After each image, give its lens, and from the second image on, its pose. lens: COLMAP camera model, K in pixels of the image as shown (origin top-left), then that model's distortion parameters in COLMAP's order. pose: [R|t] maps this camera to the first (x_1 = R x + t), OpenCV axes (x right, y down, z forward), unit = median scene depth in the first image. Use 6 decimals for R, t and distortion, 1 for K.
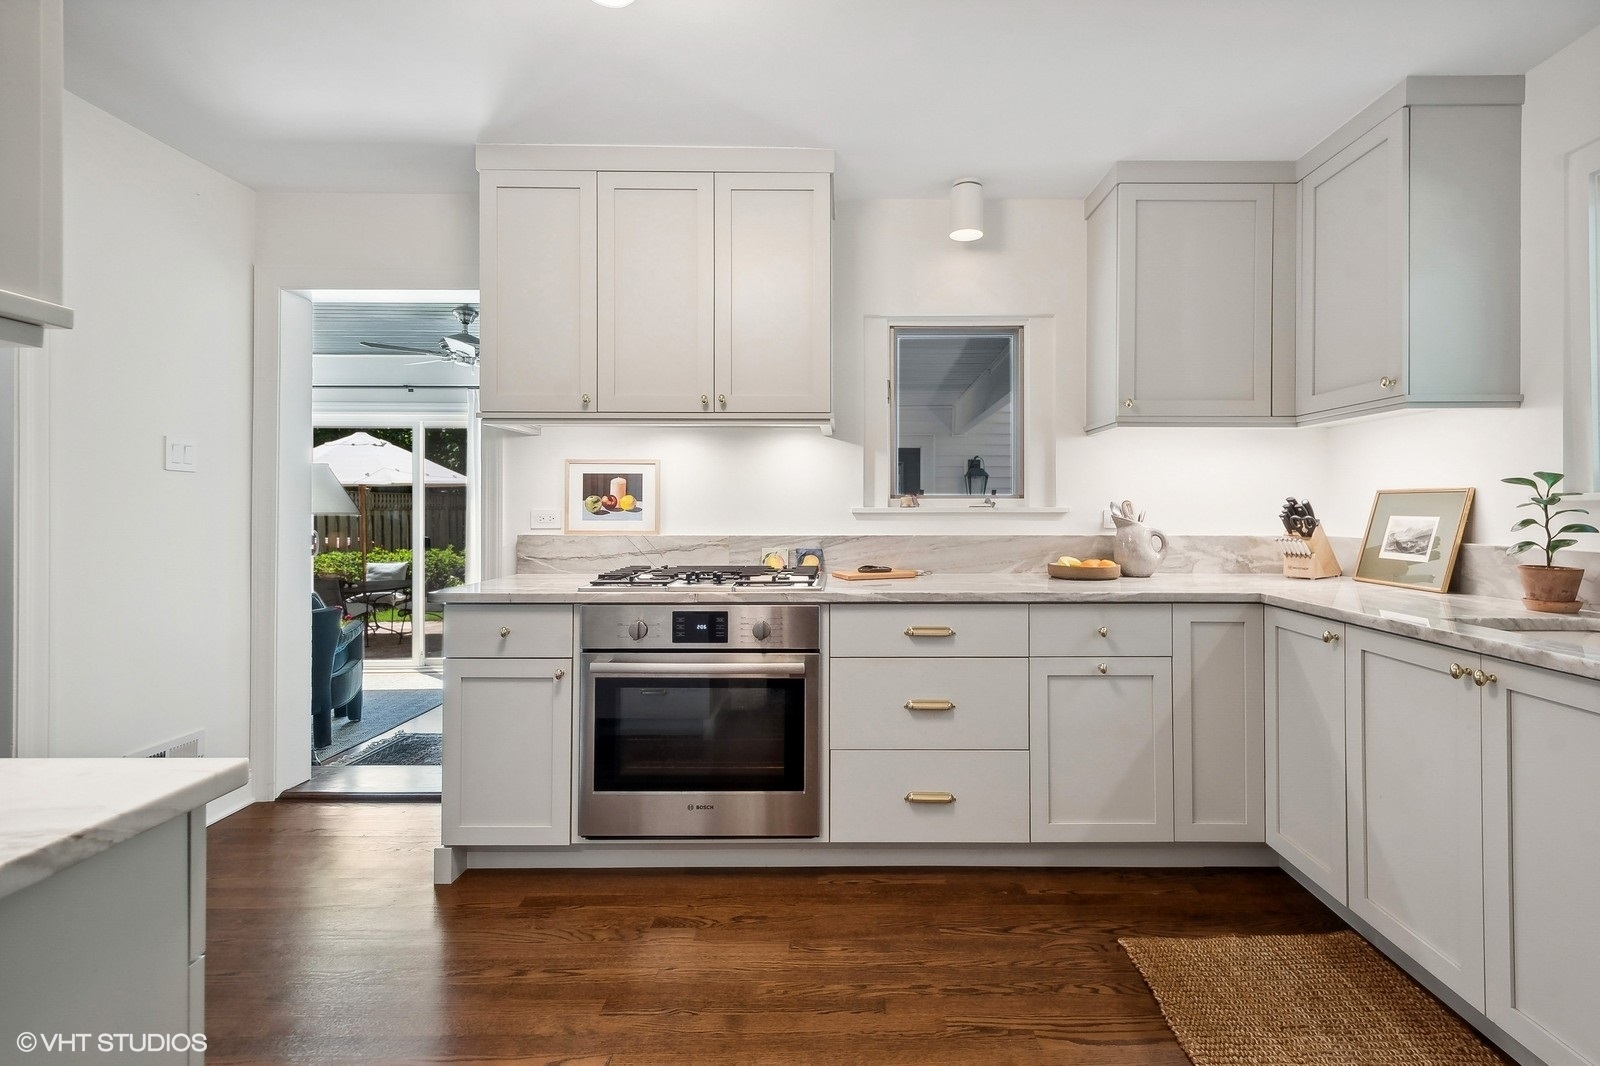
lens RADIAL K [[740.8, 0, 891.7], [0, 740.8, 512.3], [0, 0, 1]] dist [0.019506, -0.002522]
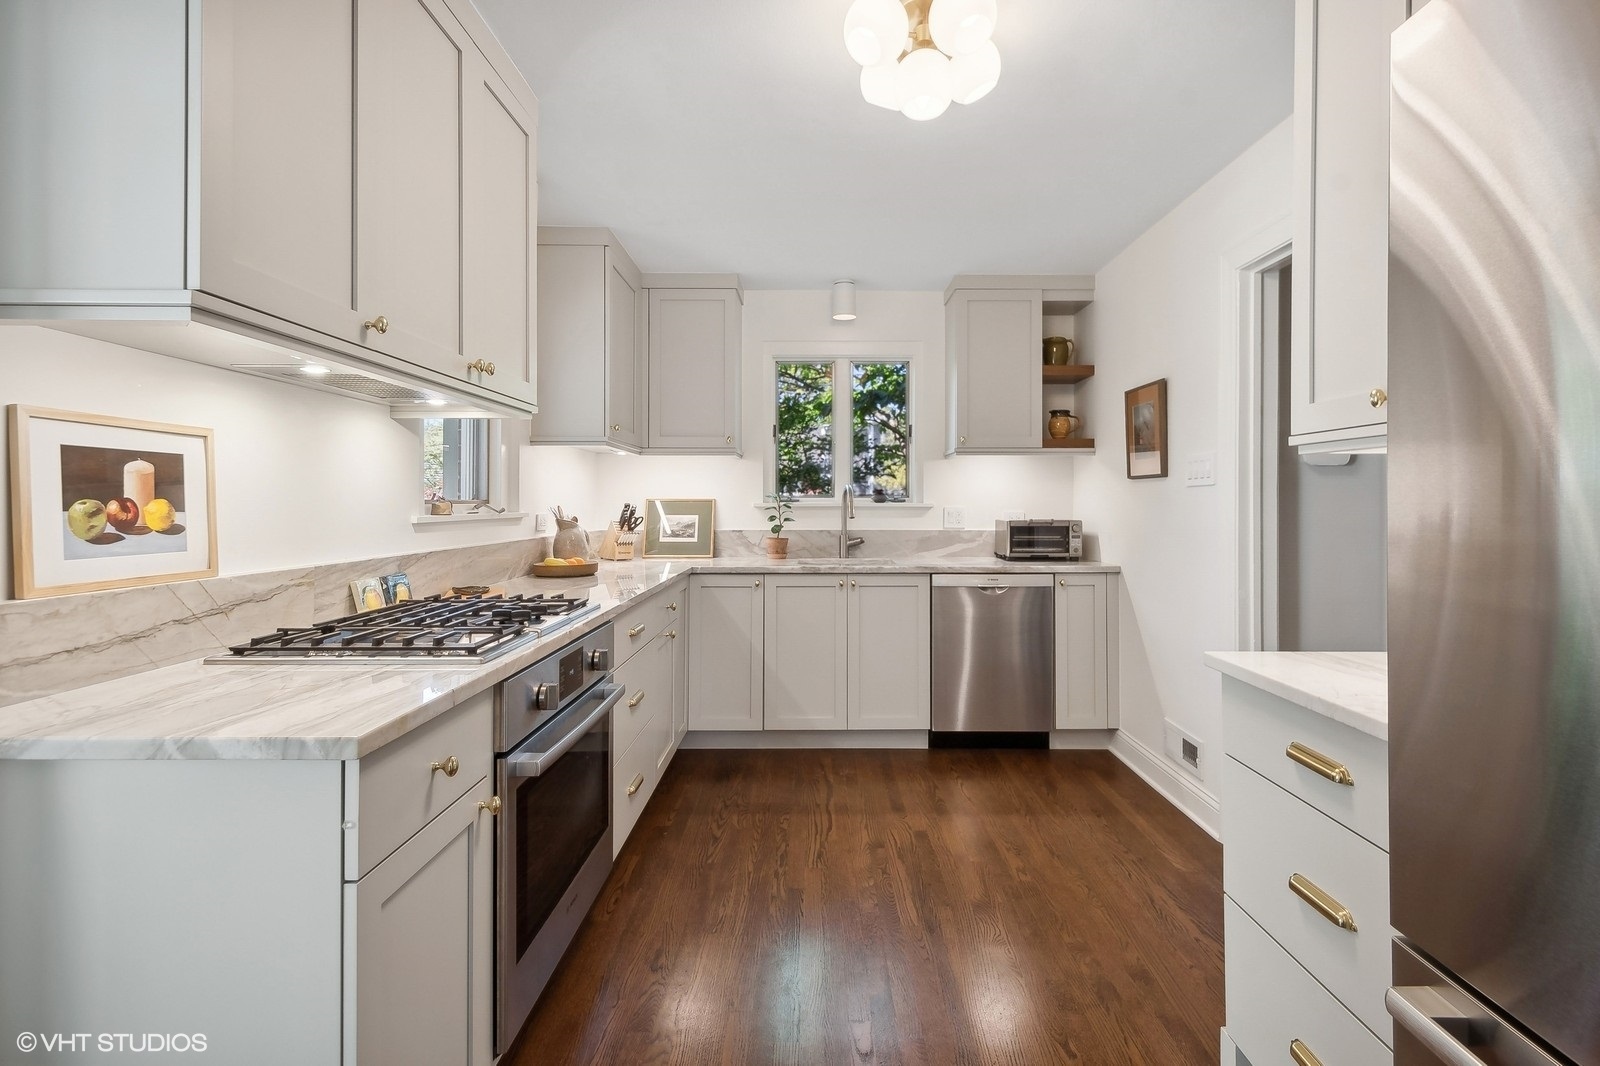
lens RADIAL K [[740.8, 0, 819.1], [0, 740.8, 502.9], [0, 0, 1]] dist [0.019506, -0.002522]
pose [[0.005950, -0.000219, 0.999982, -0.825754], [0.007317, 0.999973, 0.000176, -0.017415], [-0.999956, 0.007316, 0.005952, 0.583050]]
